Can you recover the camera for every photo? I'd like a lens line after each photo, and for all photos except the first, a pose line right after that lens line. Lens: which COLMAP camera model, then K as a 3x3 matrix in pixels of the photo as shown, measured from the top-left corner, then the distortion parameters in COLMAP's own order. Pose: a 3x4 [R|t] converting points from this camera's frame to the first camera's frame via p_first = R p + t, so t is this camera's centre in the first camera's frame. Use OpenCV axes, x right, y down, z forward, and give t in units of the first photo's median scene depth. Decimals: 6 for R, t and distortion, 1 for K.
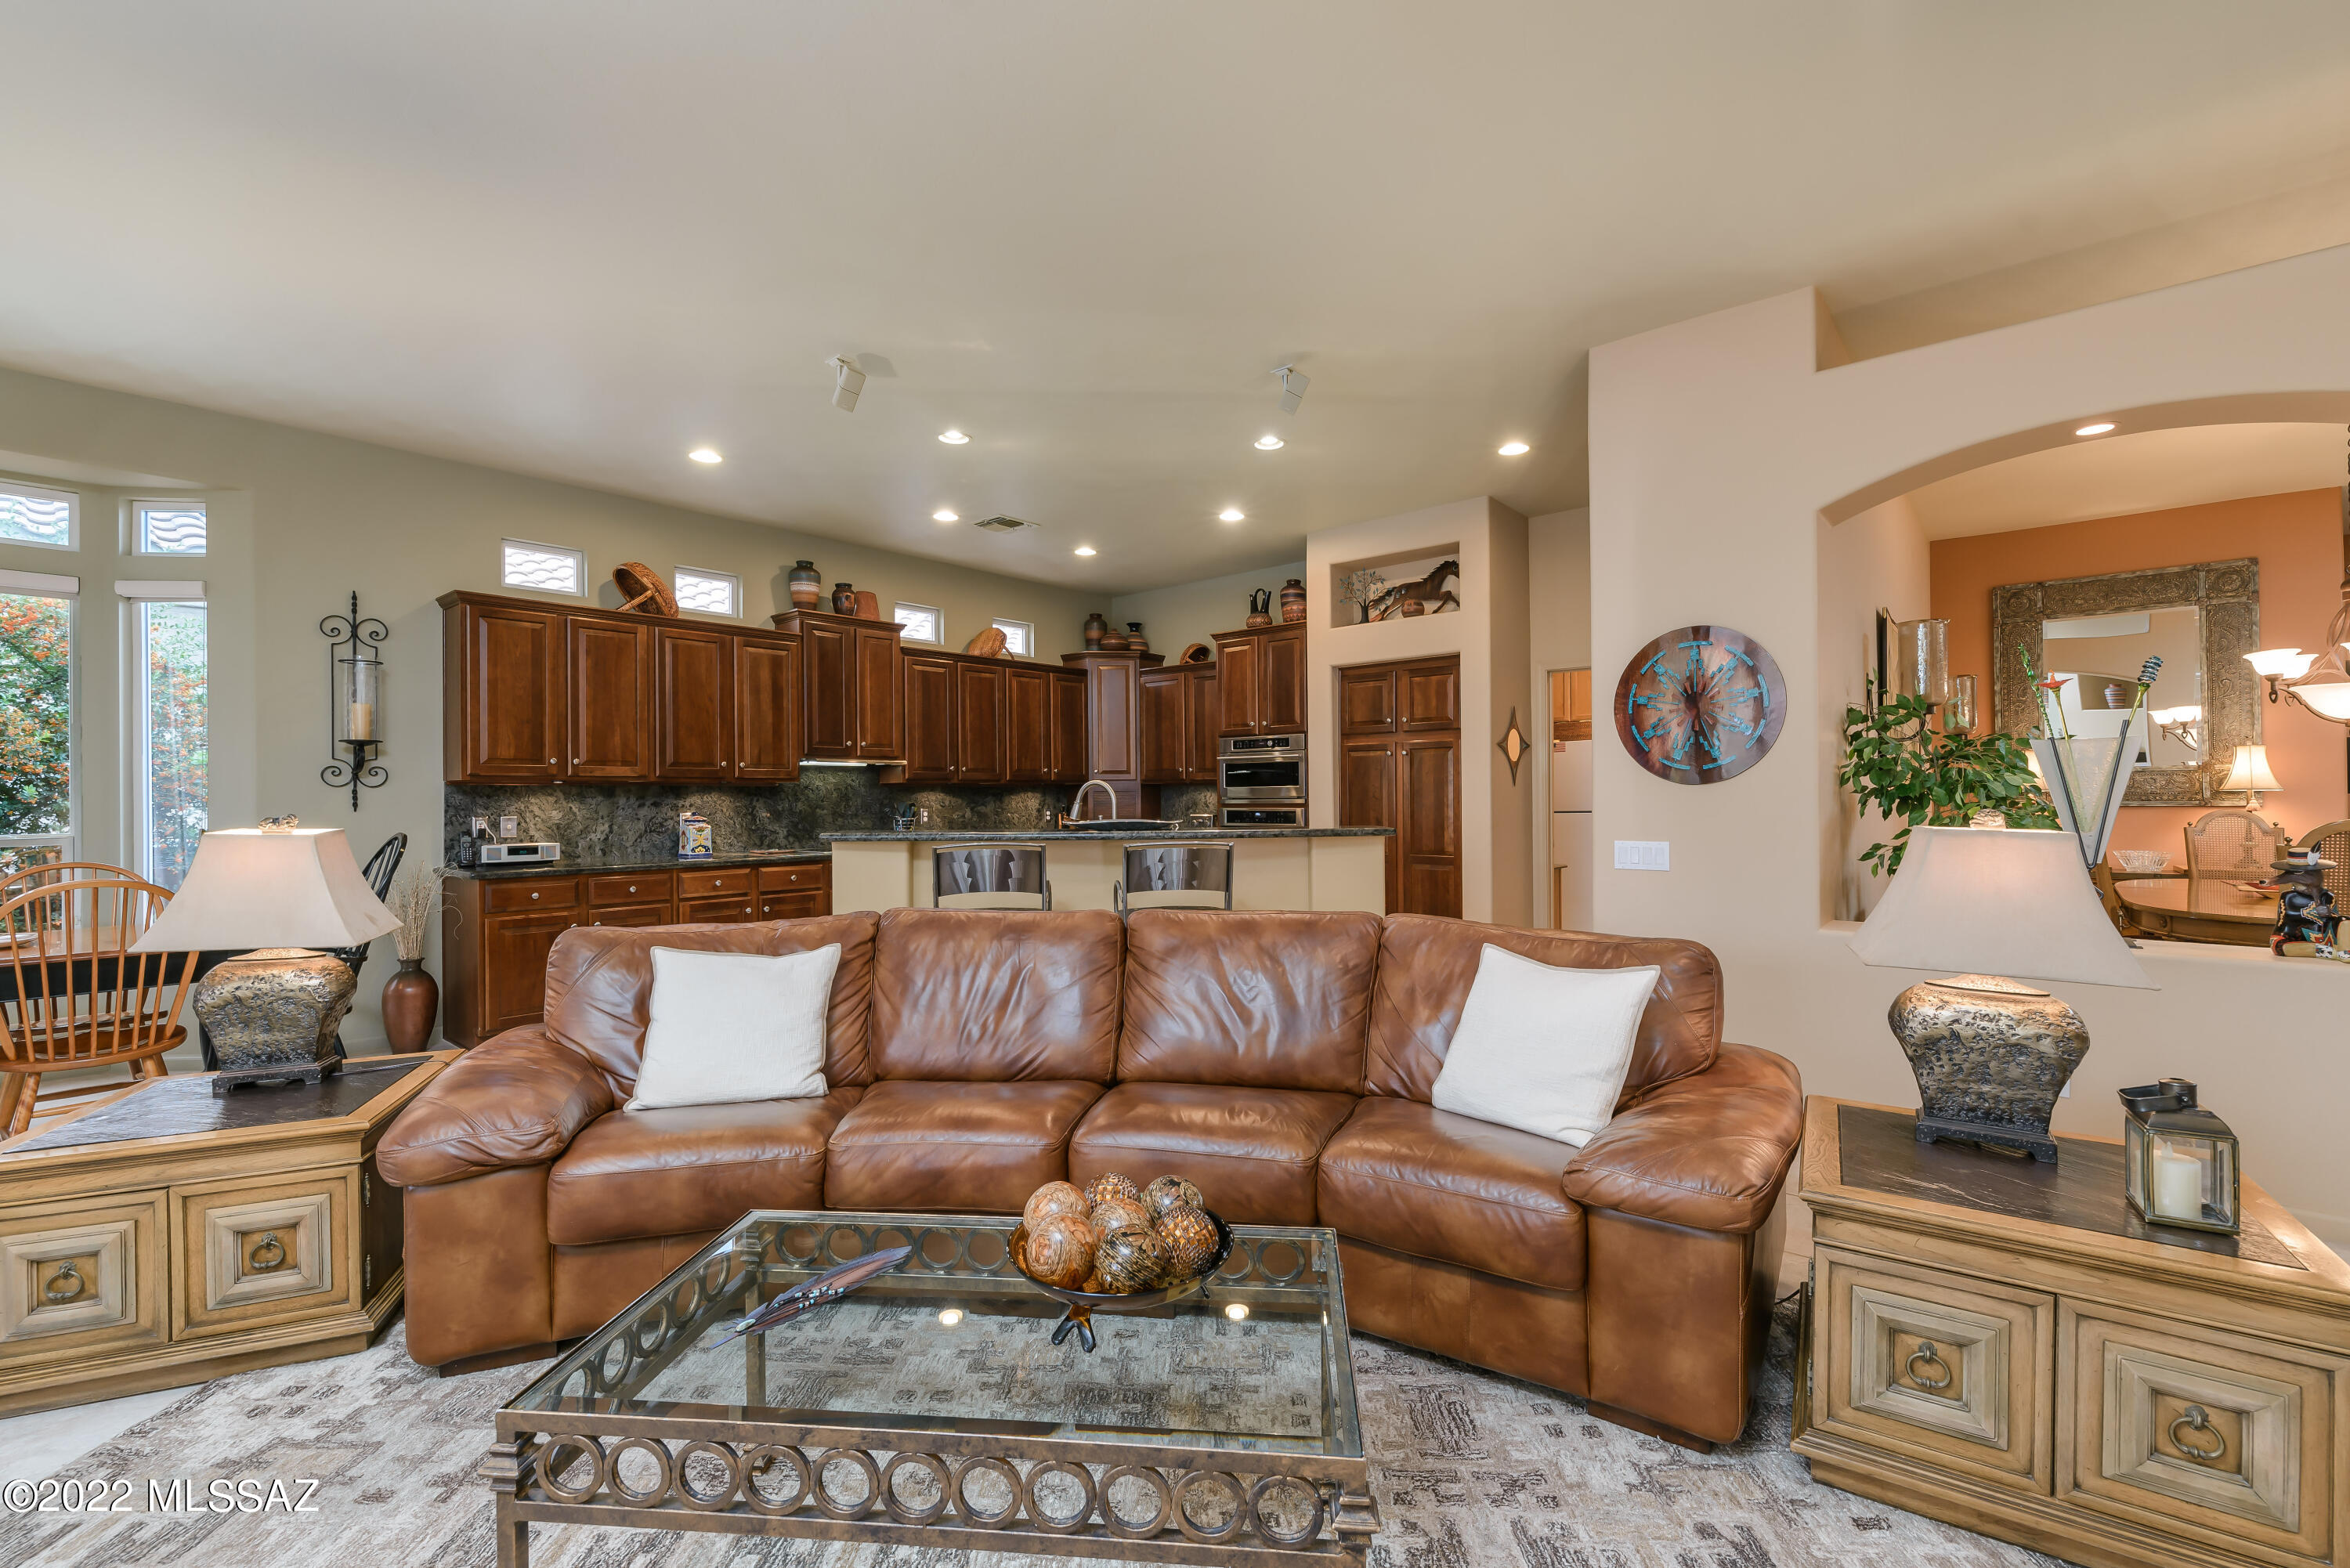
lens RADIAL K [[1008.4, 0, 1173.4], [0, 1008.4, 785.7], [0, 0, 1]] dist [0.002692, -0.000622]
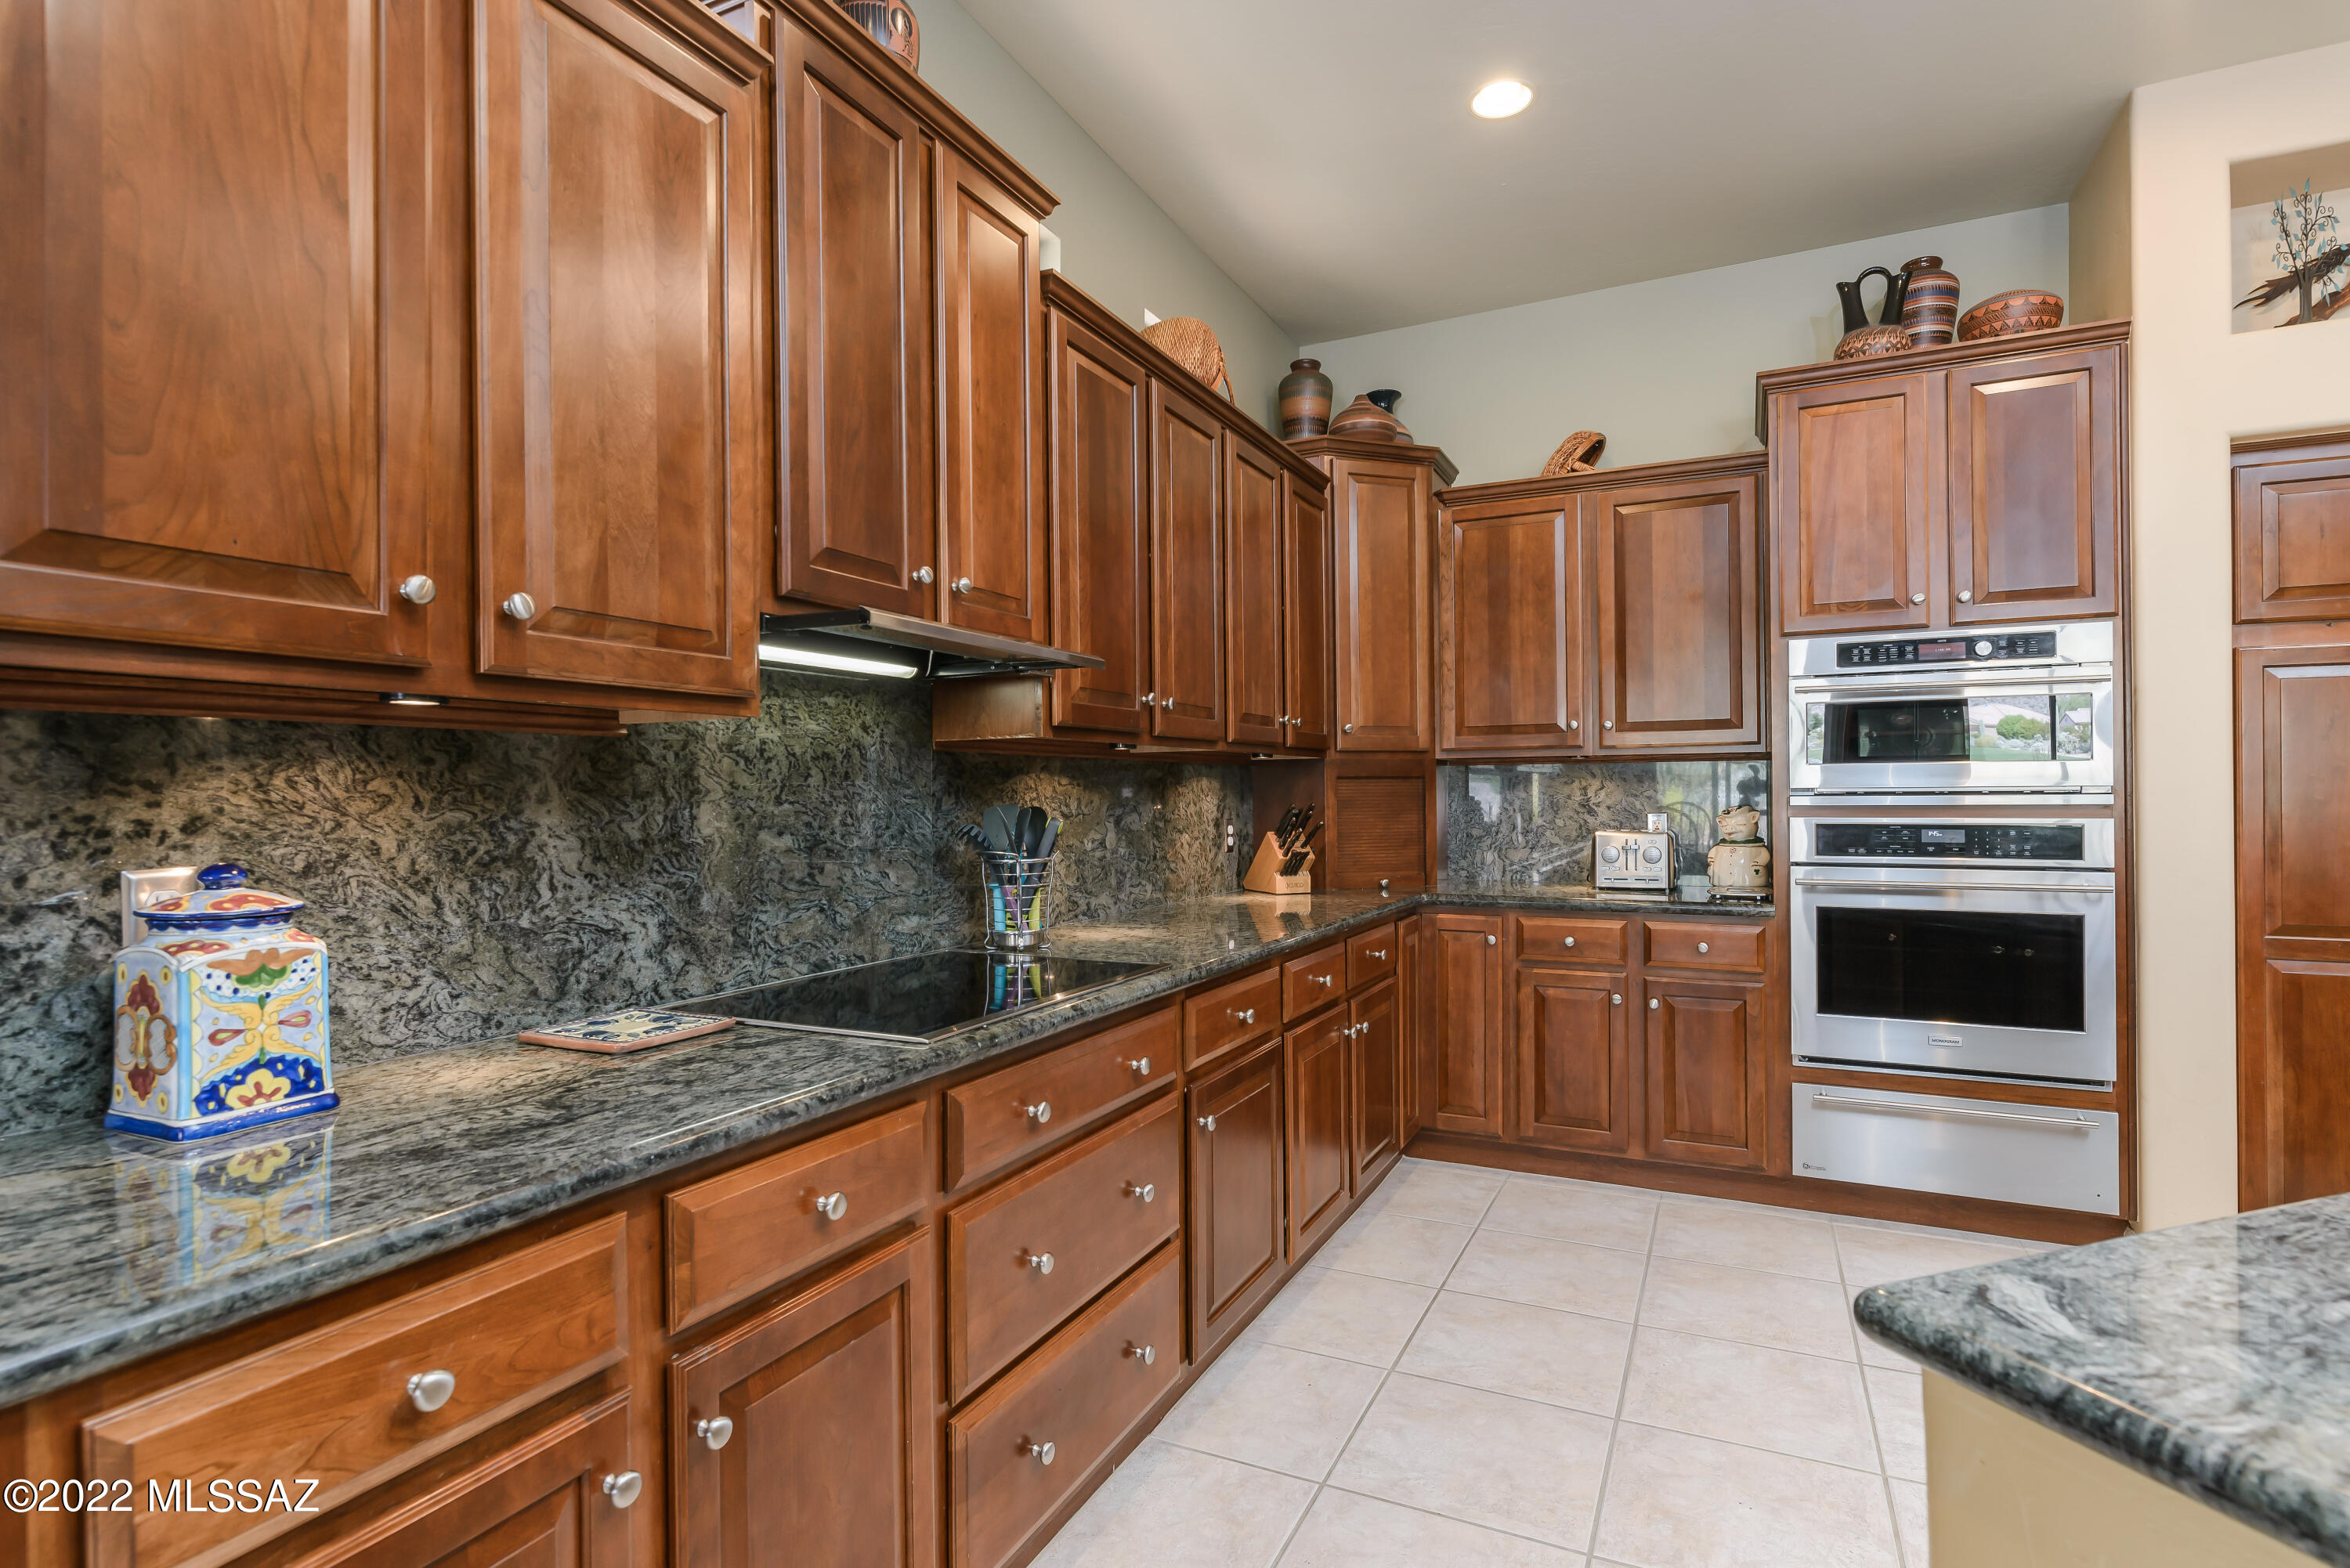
lens RADIAL K [[1169.2, 0, 1168.0], [0, 1169.2, 785.9], [0, 0, 1]] dist [0.001268, 0.000602]
pose [[0.967405, 0.001799, 0.253229, -0.344918], [-0.002266, 0.999996, 0.001556, 0.010937], [-0.253225, -0.002079, 0.967405, 0.716117]]
